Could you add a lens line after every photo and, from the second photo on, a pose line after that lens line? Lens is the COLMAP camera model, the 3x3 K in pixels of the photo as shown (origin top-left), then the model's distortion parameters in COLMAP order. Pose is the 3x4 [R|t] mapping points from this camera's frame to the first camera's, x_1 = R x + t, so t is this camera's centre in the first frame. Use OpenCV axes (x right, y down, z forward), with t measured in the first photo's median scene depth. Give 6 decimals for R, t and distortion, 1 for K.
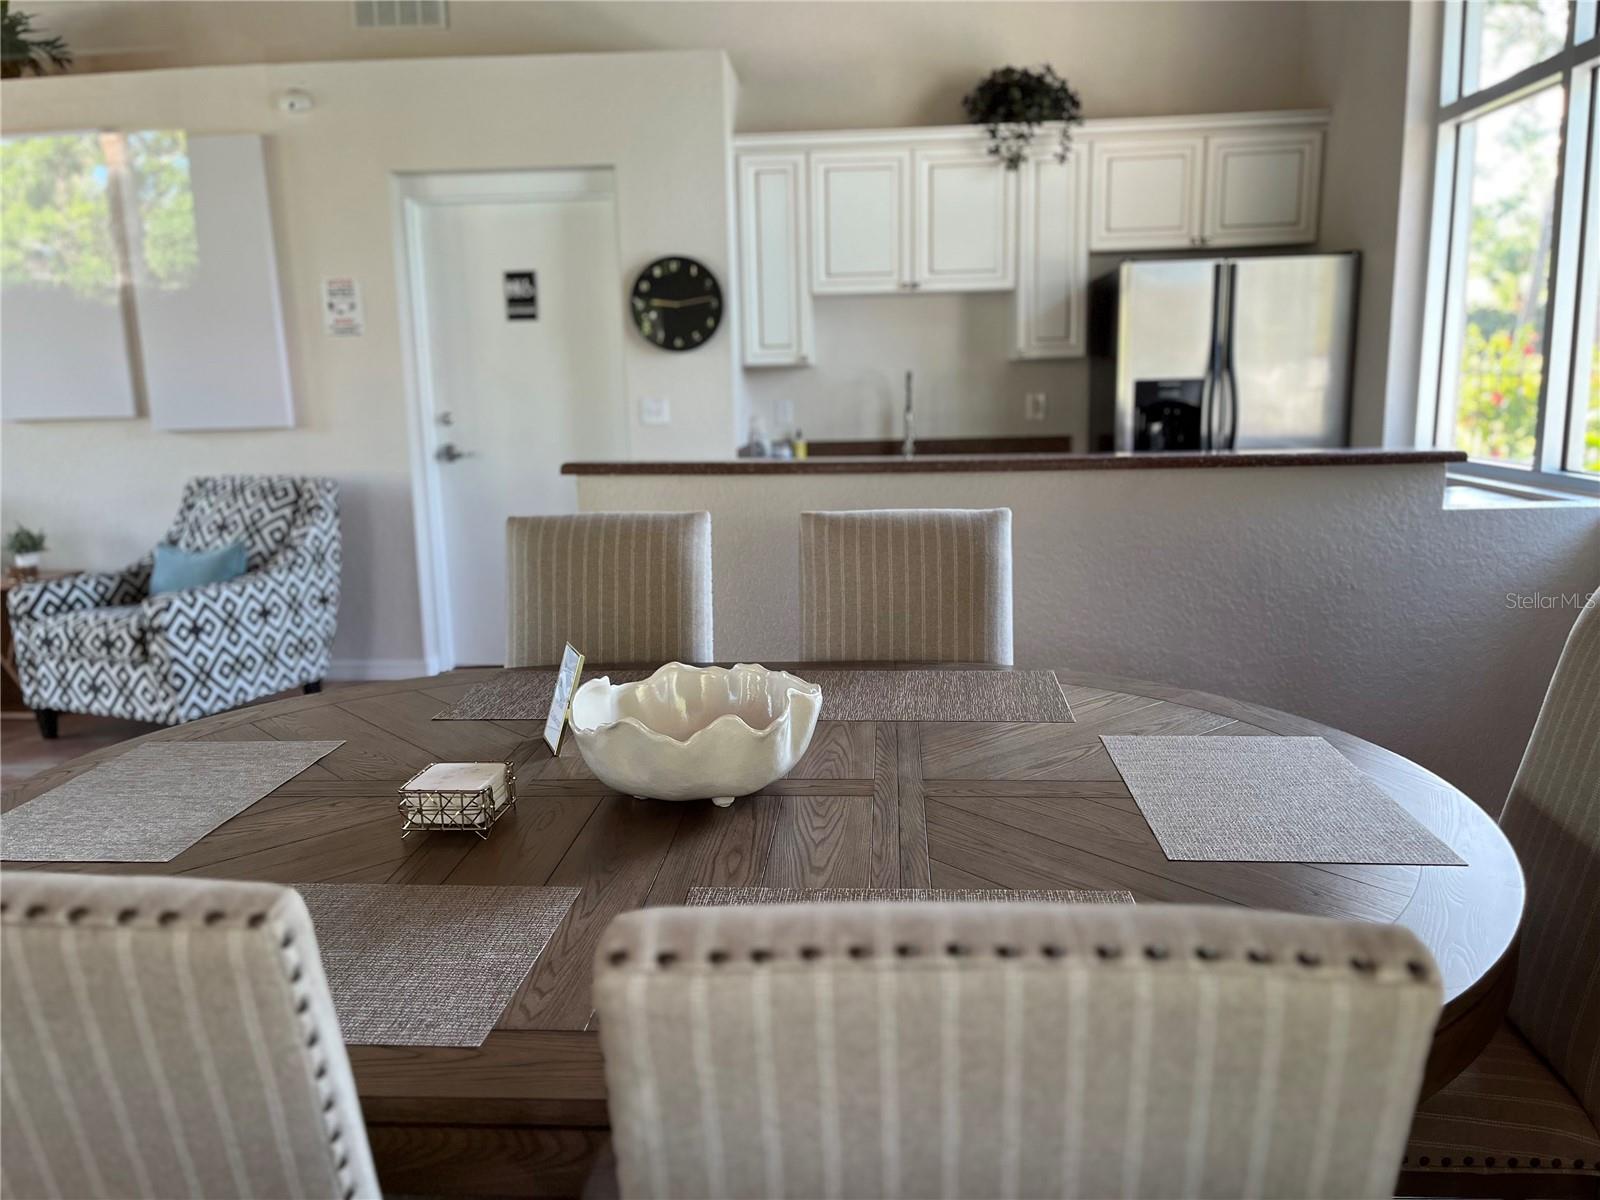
lens RADIAL K [[1249.2, 0, 800.0], [0, 1249.2, 600.0], [0, 0, 1]] dist [0.121583, -0.171855]
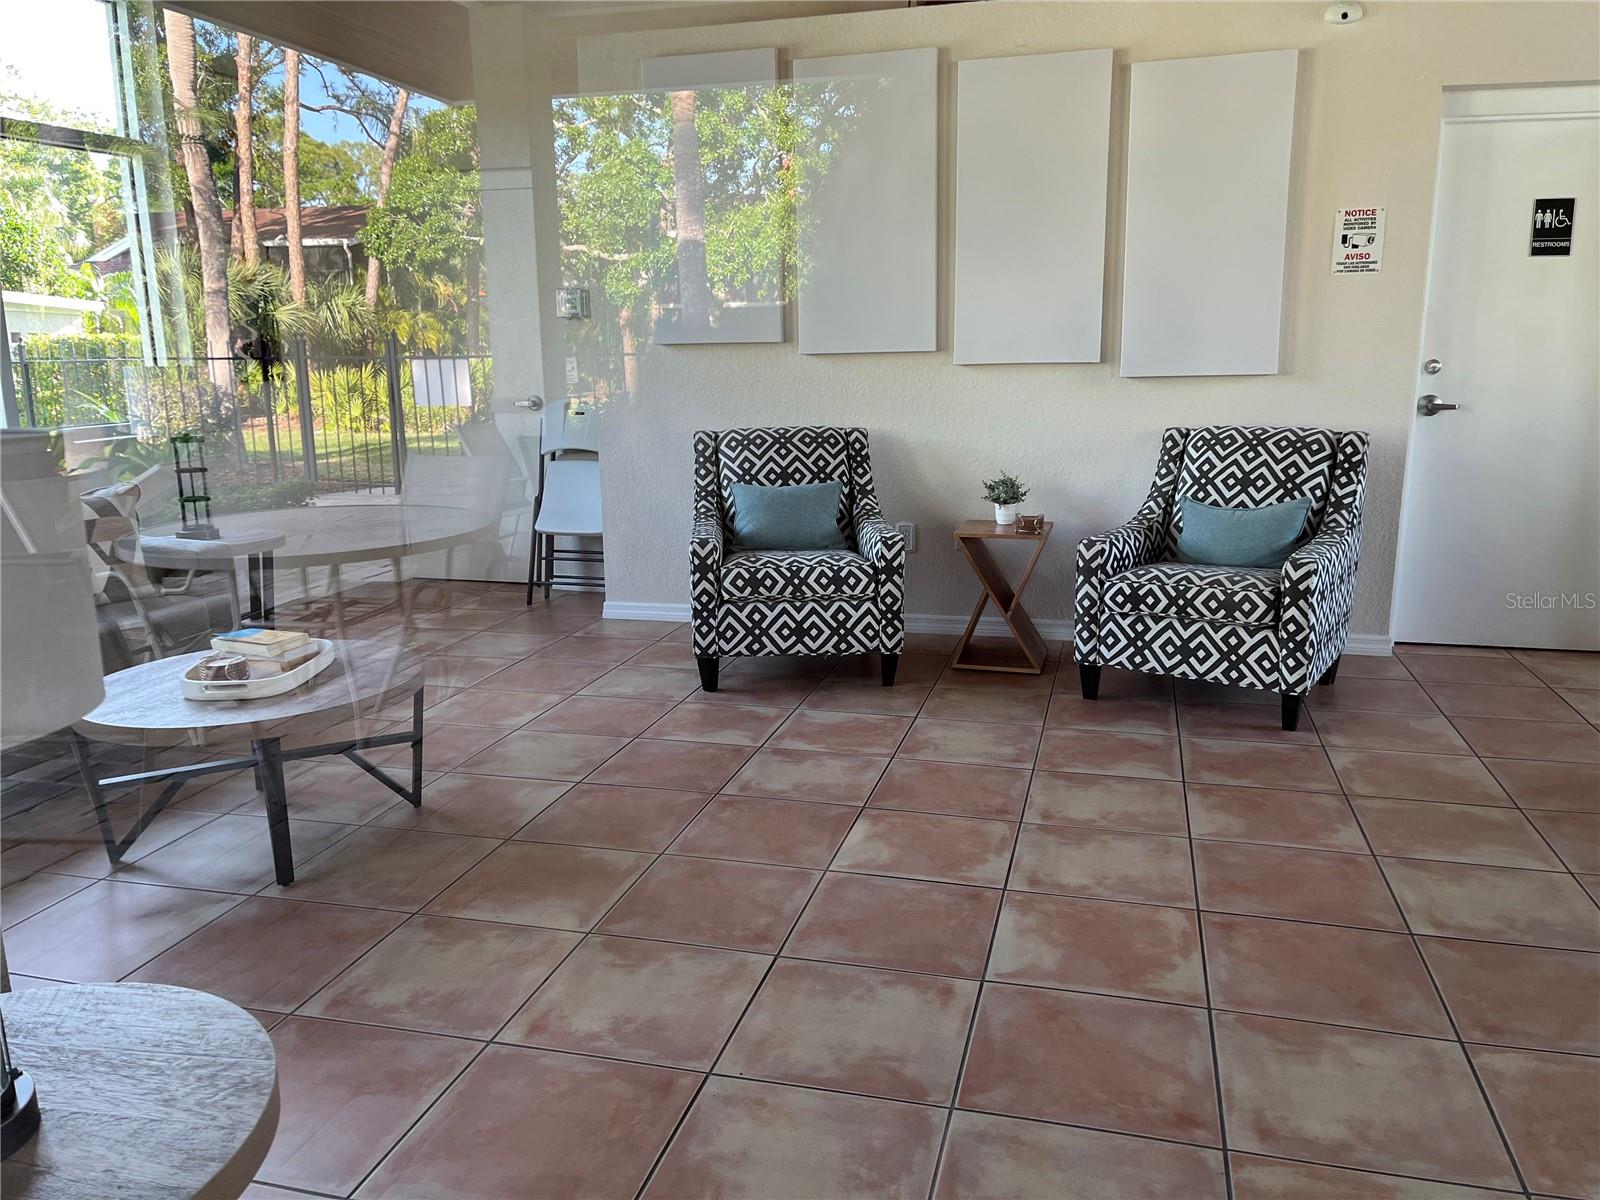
lens RADIAL K [[1249.2, 0, 800.0], [0, 1249.2, 600.0], [0, 0, 1]] dist [0.121583, -0.171855]
pose [[0.982115, 0.053243, -0.180595, -0.595298], [-0.047820, 0.998268, 0.034254, 0.012179], [0.182106, -0.025005, 0.982961, 0.034308]]
